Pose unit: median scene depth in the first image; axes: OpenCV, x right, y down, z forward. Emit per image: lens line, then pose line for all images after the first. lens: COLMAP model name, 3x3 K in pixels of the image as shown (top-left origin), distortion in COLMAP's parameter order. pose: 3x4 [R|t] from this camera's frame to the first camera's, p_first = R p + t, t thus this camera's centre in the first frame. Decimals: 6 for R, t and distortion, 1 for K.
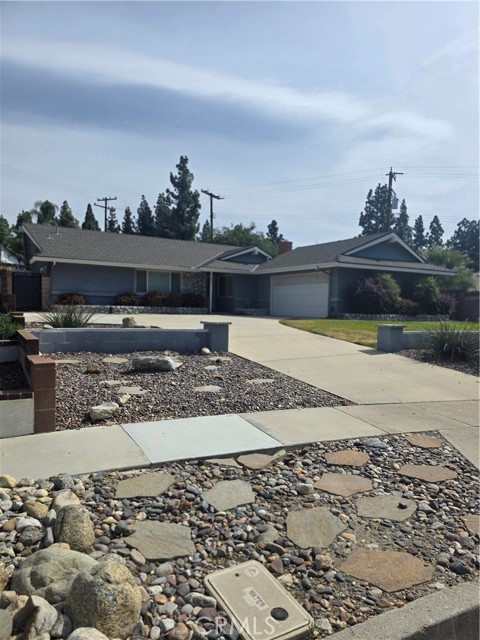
lens RADIAL K [[429.4, 0, 240.0], [0, 429.4, 320.0], [0, 0, 1]] dist [0.129096, -0.000252]
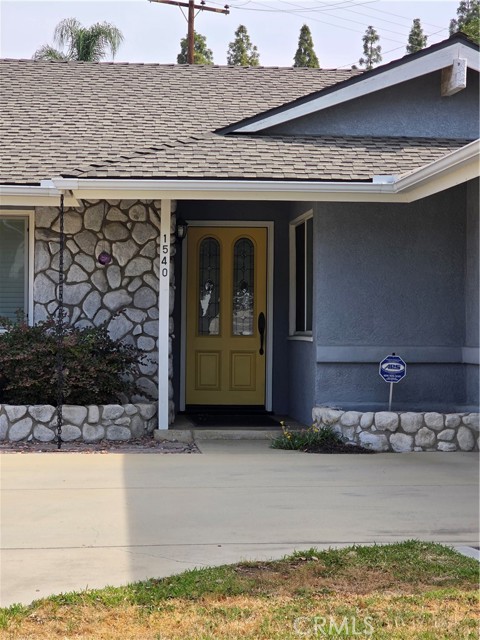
lens RADIAL K [[1417.8, 0, 240.0], [0, 1417.8, 320.0], [0, 0, 1]] dist [0.335424, 0.075679]
pose [[0.899787, -0.018432, -0.435940, 0.099563], [-0.006064, 0.998483, -0.054734, -0.014345], [0.436287, 0.051892, 0.898310, 0.224307]]
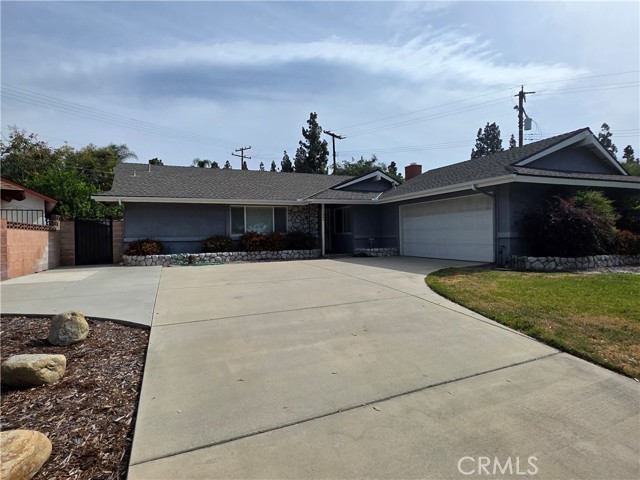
lens RADIAL K [[334.5, 0, 320.0], [0, 334.5, 240.0], [0, 0, 1]] dist [0.002529, 0.000409]
pose [[0.989393, -0.037725, -0.140283, 0.005963], [0.034888, 0.999135, -0.022625, -0.014359], [0.141015, 0.017491, 0.989853, 0.176607]]
